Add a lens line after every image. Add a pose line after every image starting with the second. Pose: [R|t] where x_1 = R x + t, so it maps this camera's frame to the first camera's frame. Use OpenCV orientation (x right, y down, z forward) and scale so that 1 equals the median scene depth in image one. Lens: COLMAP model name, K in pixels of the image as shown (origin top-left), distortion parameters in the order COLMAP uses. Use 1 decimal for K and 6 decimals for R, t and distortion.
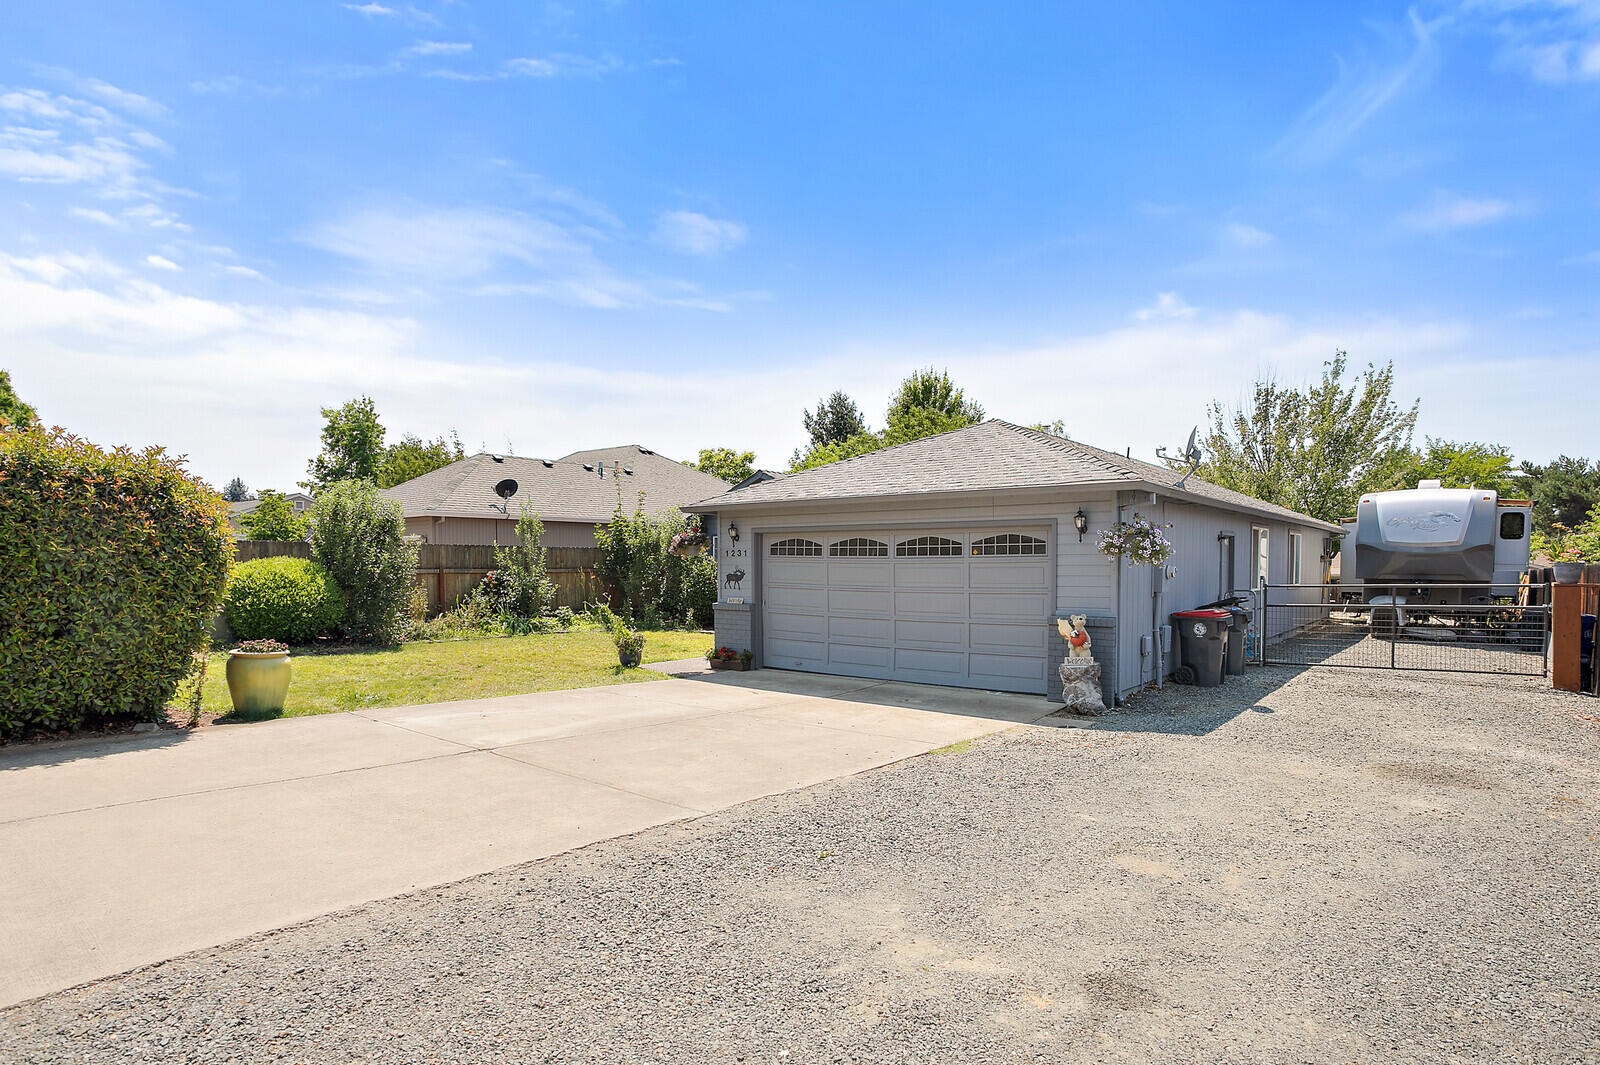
lens RADIAL K [[859.3, 0, 803.9], [0, 859.3, 571.2], [0, 0, 1]] dist [-0.064849, 0.001288]
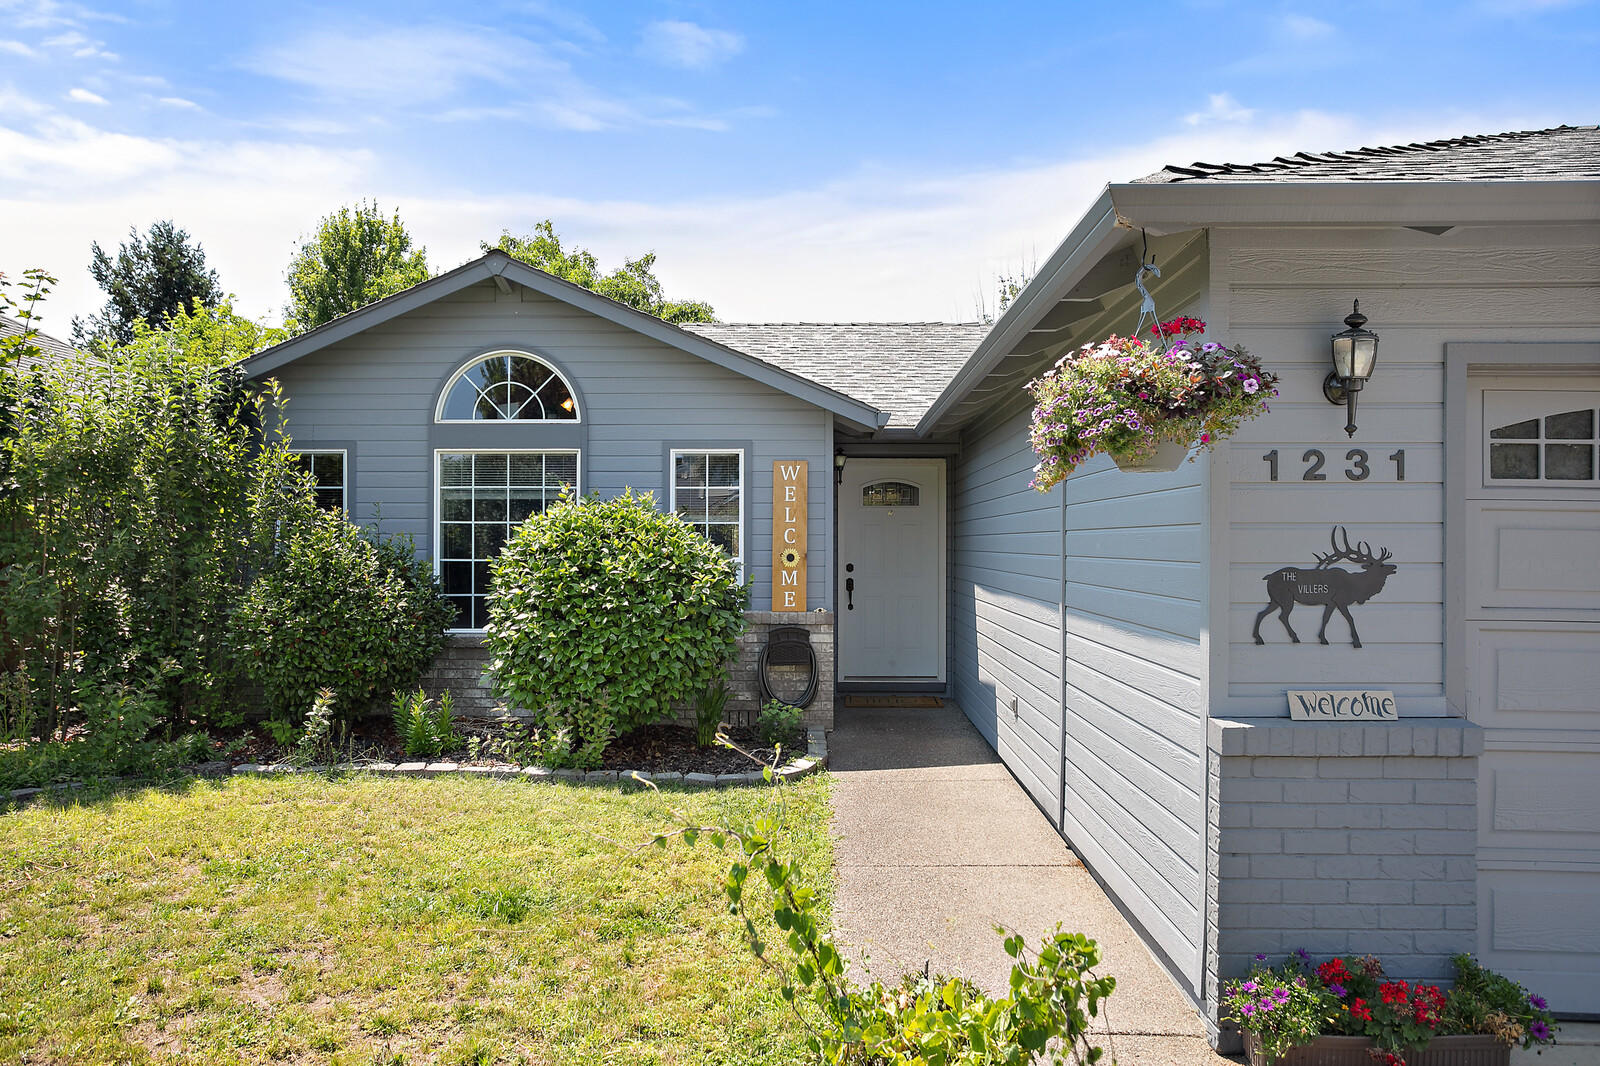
lens RADIAL K [[1124.5, 0, 805.0], [0, 1124.5, 552.7], [0, 0, 1]] dist [-0.008078, 0.001938]
pose [[0.788023, -0.003043, 0.615639, -0.269136], [0.004263, 0.999991, -0.000514, -0.000892], [-0.615631, 0.003030, 0.788028, 0.703999]]
